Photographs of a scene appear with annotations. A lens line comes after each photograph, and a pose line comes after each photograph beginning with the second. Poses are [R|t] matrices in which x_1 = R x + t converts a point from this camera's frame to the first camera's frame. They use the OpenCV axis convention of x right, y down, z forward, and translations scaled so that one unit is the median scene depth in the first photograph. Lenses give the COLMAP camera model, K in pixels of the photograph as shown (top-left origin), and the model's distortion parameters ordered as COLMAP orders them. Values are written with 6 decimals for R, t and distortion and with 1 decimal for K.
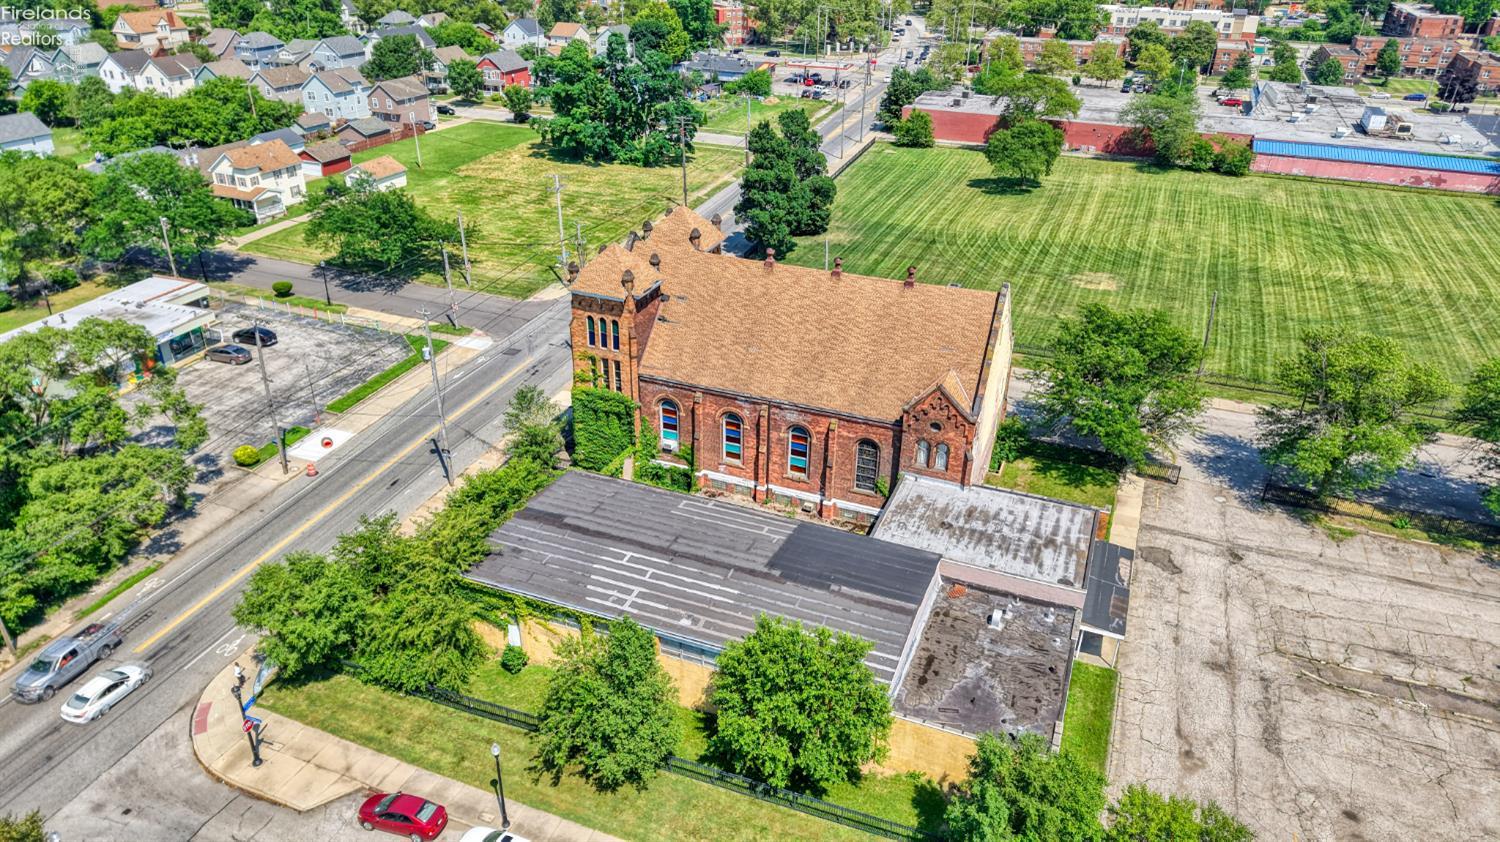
lens RADIAL K [[1001.6, 0, 743.3], [0, 1001.6, 421.1], [0, 0, 1]] dist [0.027849, -0.028831]
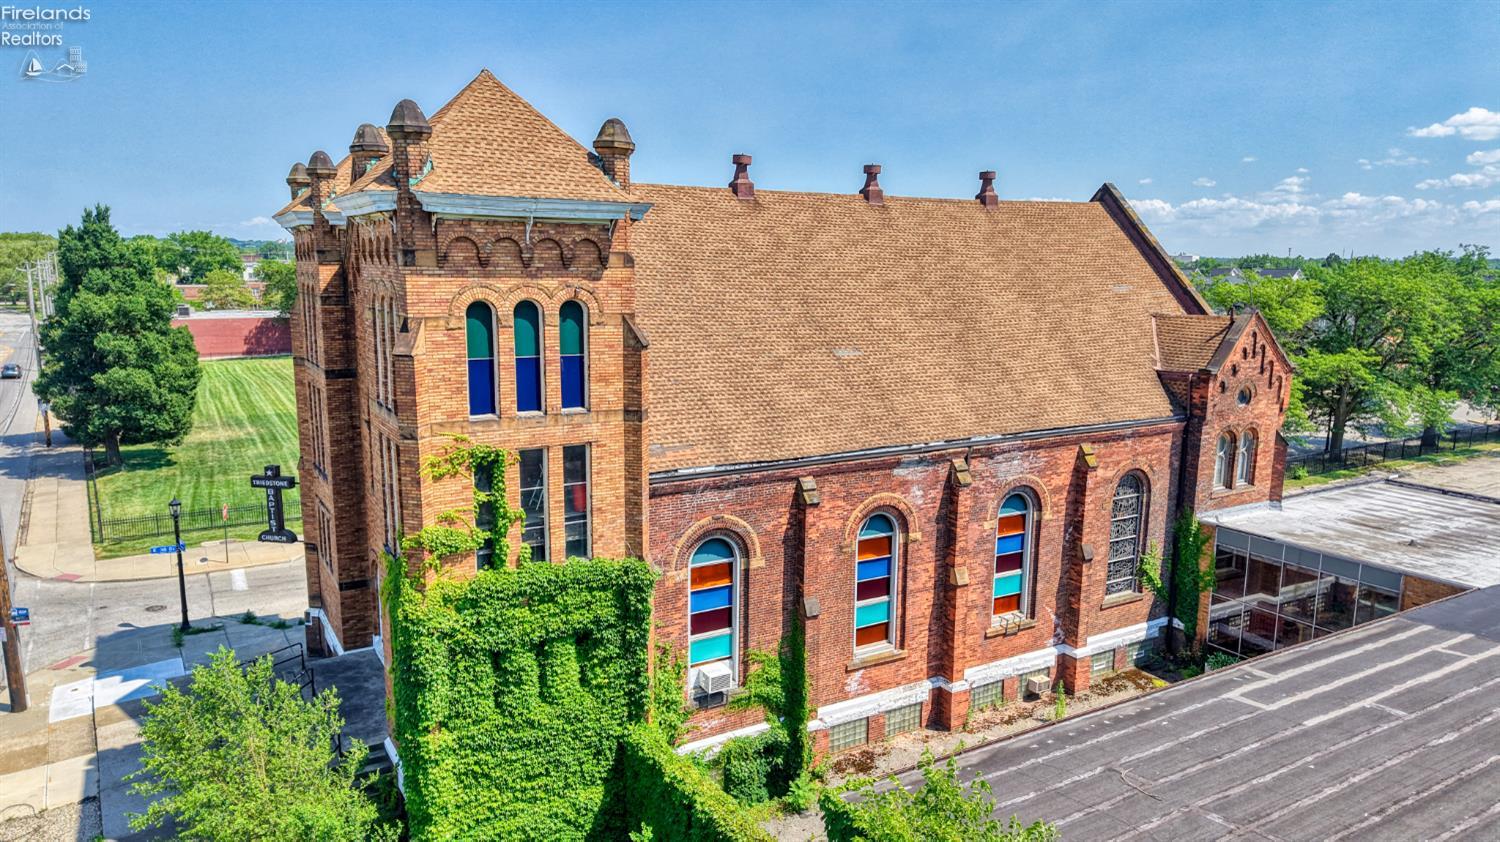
lens RADIAL K [[1001.6, 0, 745.0], [0, 1001.6, 429.3], [0, 0, 1]] dist [0.027849, -0.028831]
pose [[0.608379, -0.146646, 0.779980, -0.331181], [0.366794, 0.923478, -0.112472, -0.012767], [-0.703801, 0.354518, 0.615614, 0.786591]]
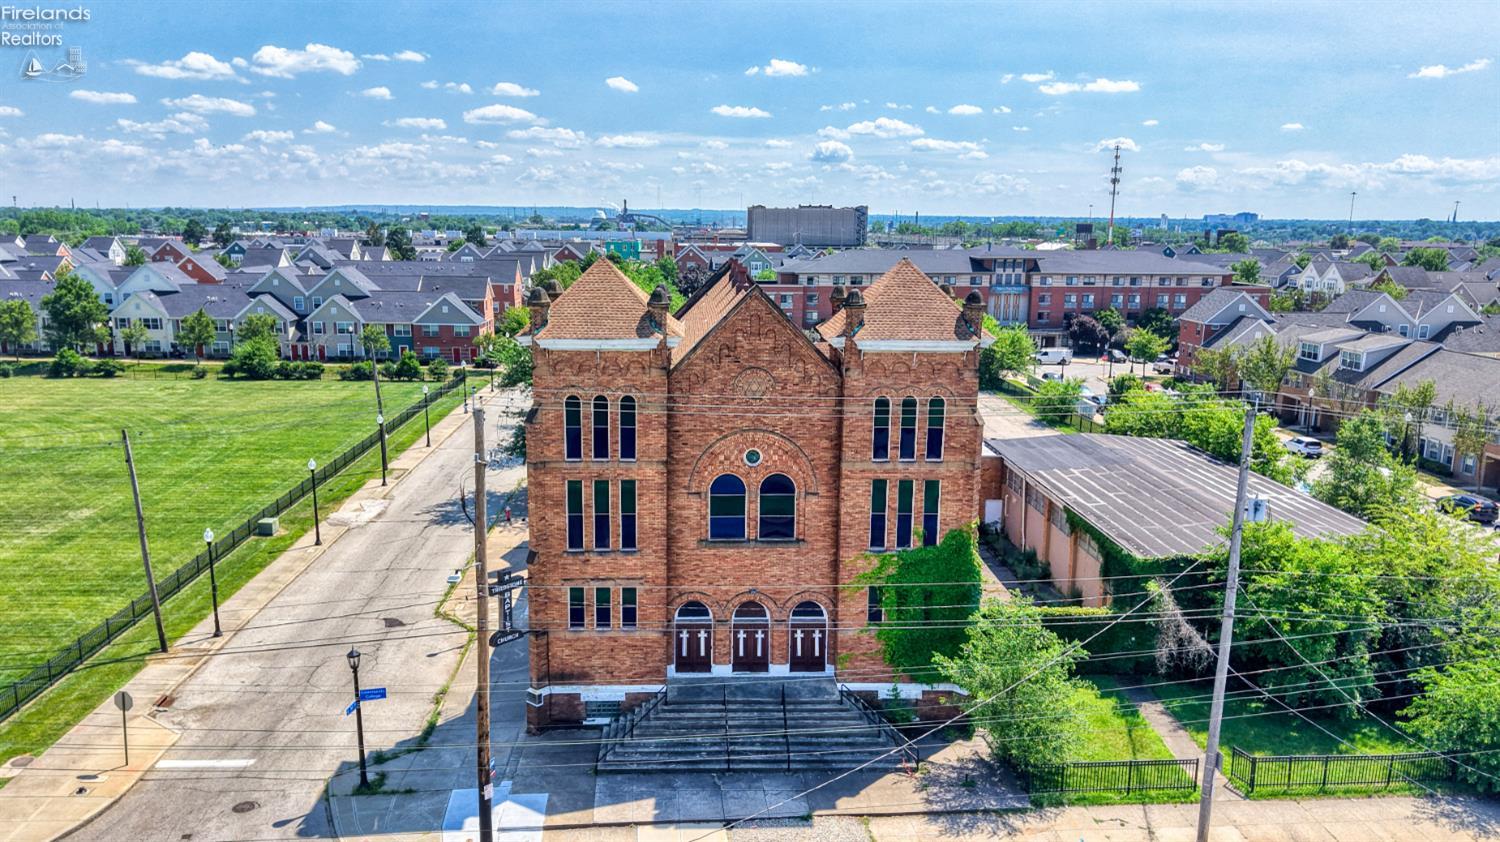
lens RADIAL K [[1105.7, 0, 723.4], [0, 1105.7, 440.8], [0, 0, 1]] dist [0.033577, -0.038042]
pose [[-0.400064, -0.199944, 0.894411, -0.623681], [0.404491, 0.837200, 0.368081, -0.346289], [-0.822396, 0.509037, -0.254058, 1.261213]]
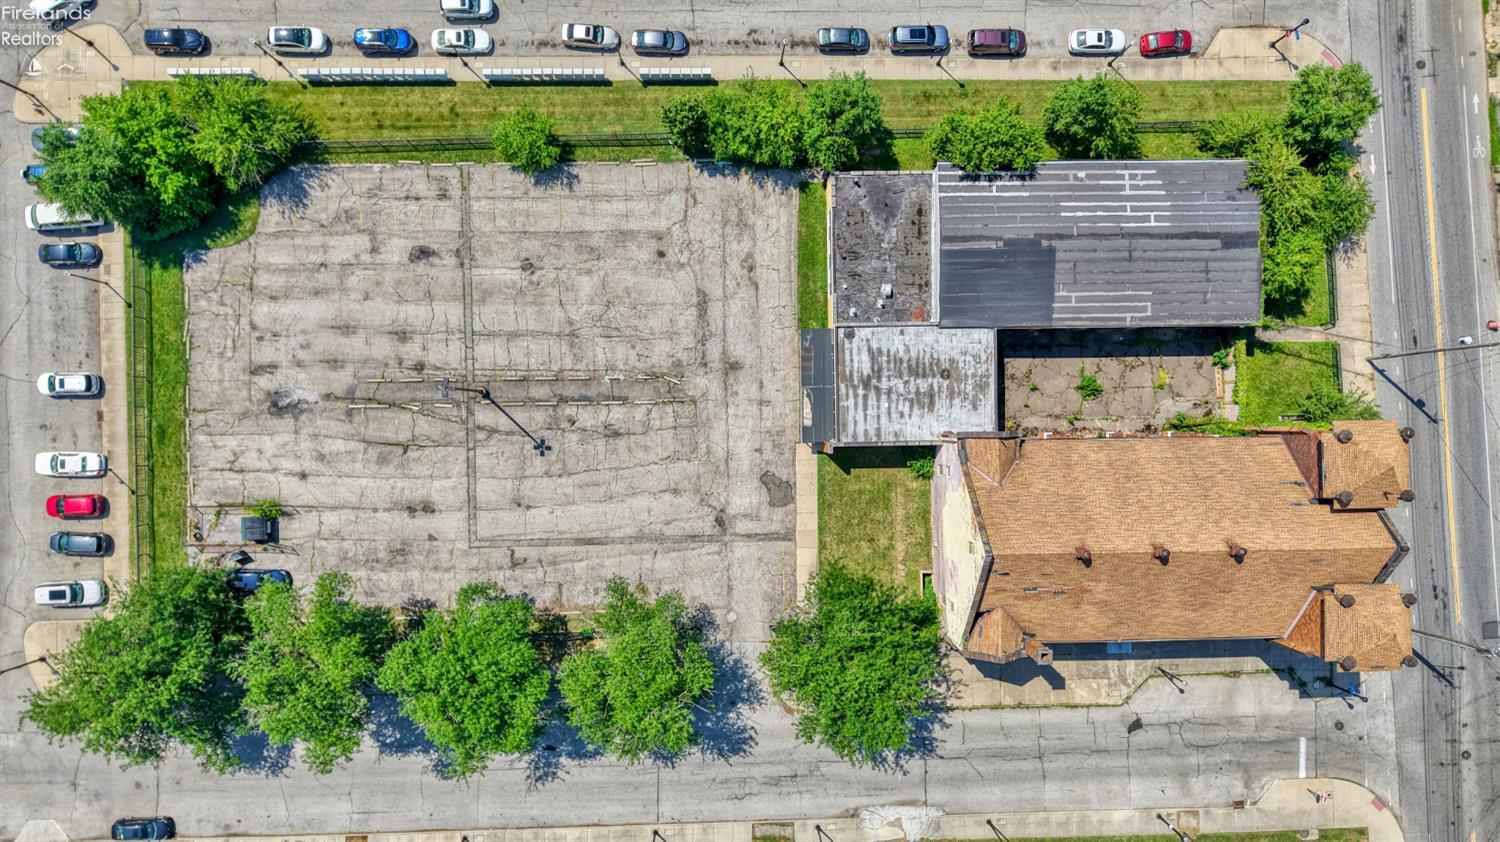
lens RADIAL K [[1001.6, 0, 748.6], [0, 1001.6, 433.4], [0, 0, 1]] dist [0.027849, -0.028831]
pose [[-0.920841, 0.387477, -0.043739, 0.445859], [-0.218535, -0.419916, 0.880859, -0.851226], [0.322946, 0.820690, 0.471353, 0.336464]]
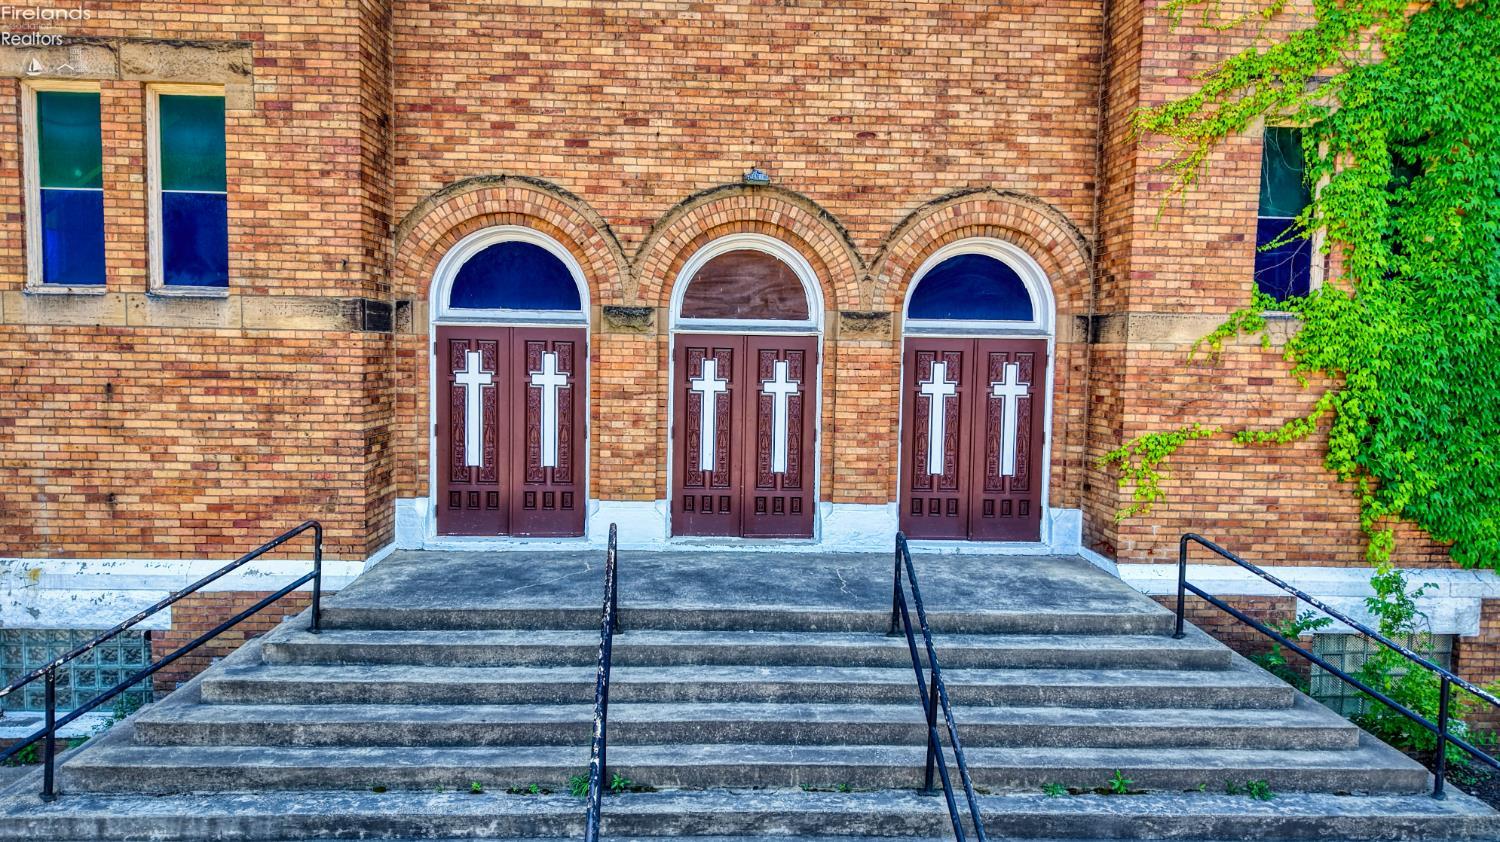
lens RADIAL K [[1001.6, 0, 737.9], [0, 1001.6, 461.1], [0, 0, 1]] dist [0.027849, -0.028831]
pose [[-0.408465, -0.119475, 0.904921, -0.240942], [0.393818, 0.871307, 0.292799, -0.064987], [-0.823446, 0.475972, -0.308847, 1.198325]]
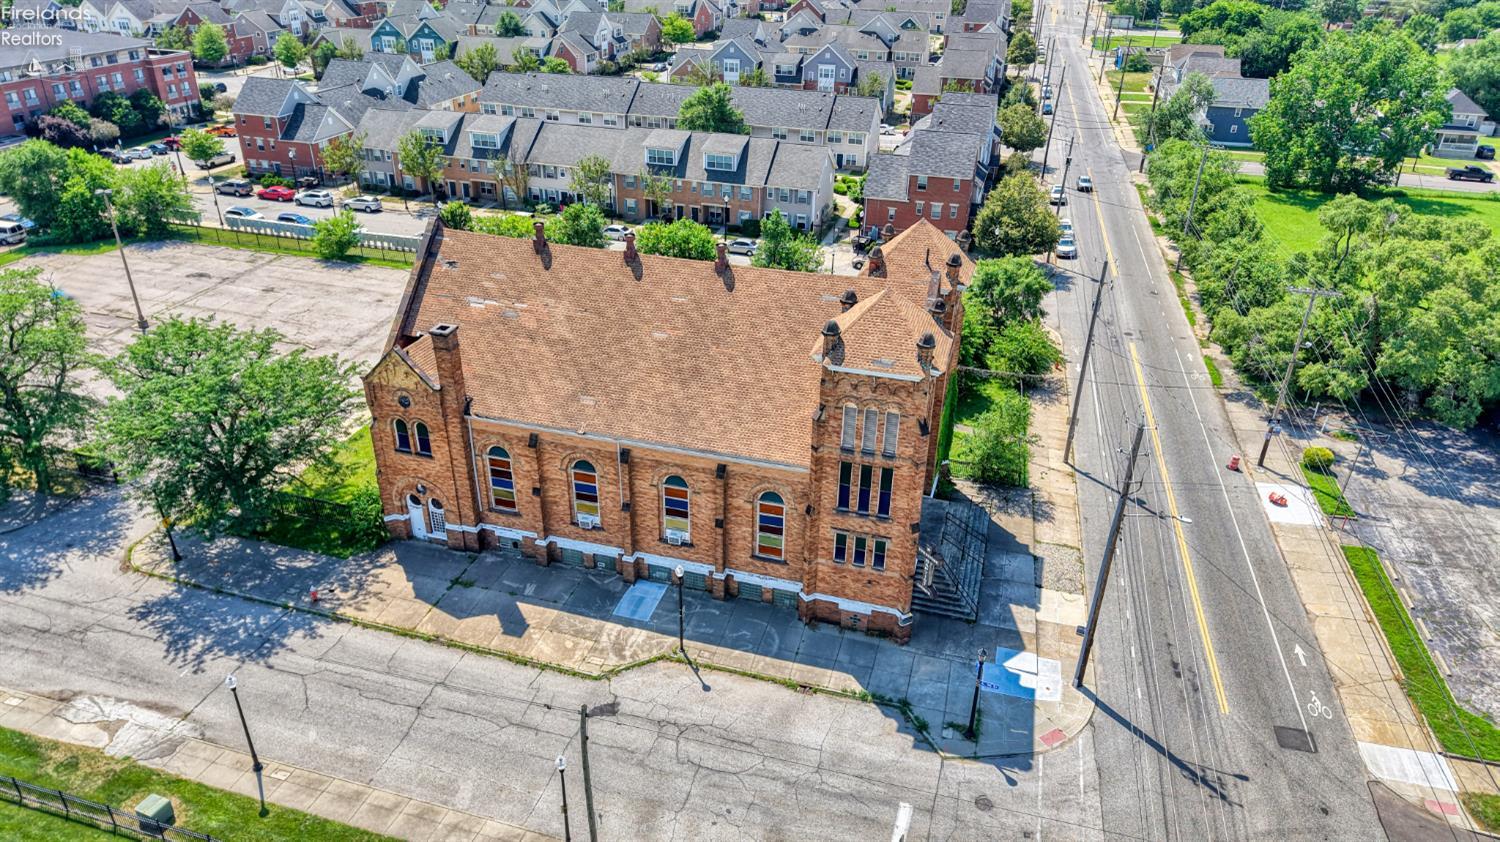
lens RADIAL K [[1001.6, 0, 755.0], [0, 1001.6, 434.3], [0, 0, 1]] dist [0.027849, -0.028831]
pose [[-0.994537, 0.015765, -0.103184, 0.078784], [-0.076192, 0.566028, 0.820857, -0.696826], [0.071346, 0.824235, -0.561735, 1.540221]]
